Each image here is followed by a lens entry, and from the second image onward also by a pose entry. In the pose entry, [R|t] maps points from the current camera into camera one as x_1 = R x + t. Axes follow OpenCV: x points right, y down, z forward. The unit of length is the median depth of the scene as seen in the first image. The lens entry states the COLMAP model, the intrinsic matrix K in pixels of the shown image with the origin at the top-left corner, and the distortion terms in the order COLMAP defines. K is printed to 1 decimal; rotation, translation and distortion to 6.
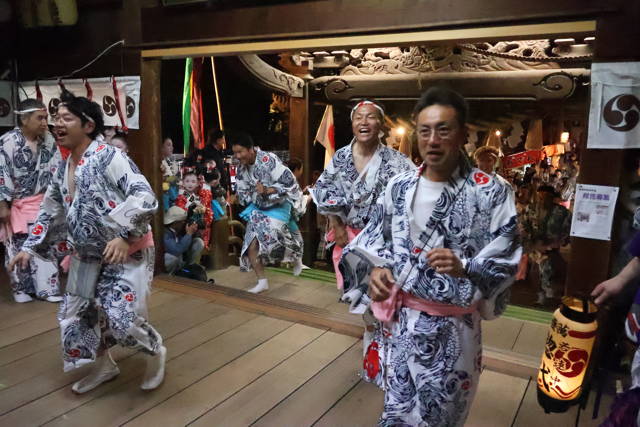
lens RADIAL K [[528.3, 0, 320.0], [0, 528.3, 213.5], [0, 0, 1]] dist [0.002069, 0.009473]
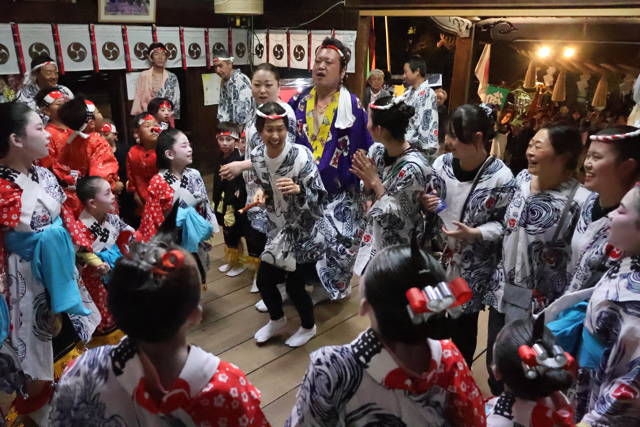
lens RADIAL K [[528.3, 0, 320.0], [0, 528.3, 213.5], [0, 0, 1]] dist [0.002069, 0.009473]
pose [[0.977585, 0.074111, -0.197067, -0.099276], [-0.041802, 0.985687, 0.163322, -0.019571], [0.206351, -0.151424, 0.966690, -0.235682]]
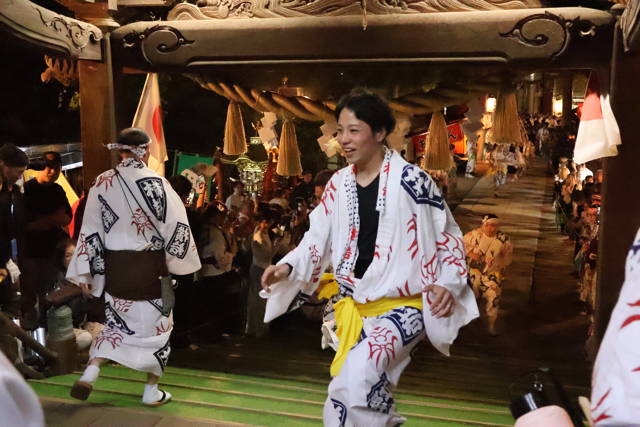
lens RADIAL K [[747.0, 0, 320.0], [0, 747.0, 213.5], [0, 0, 1]] dist [0.043732, -0.024999]
pose [[0.974619, -0.058766, 0.216017, 0.012000], [0.059479, 0.998224, 0.003206, -0.051372], [-0.215822, 0.009724, 0.976384, 0.196385]]
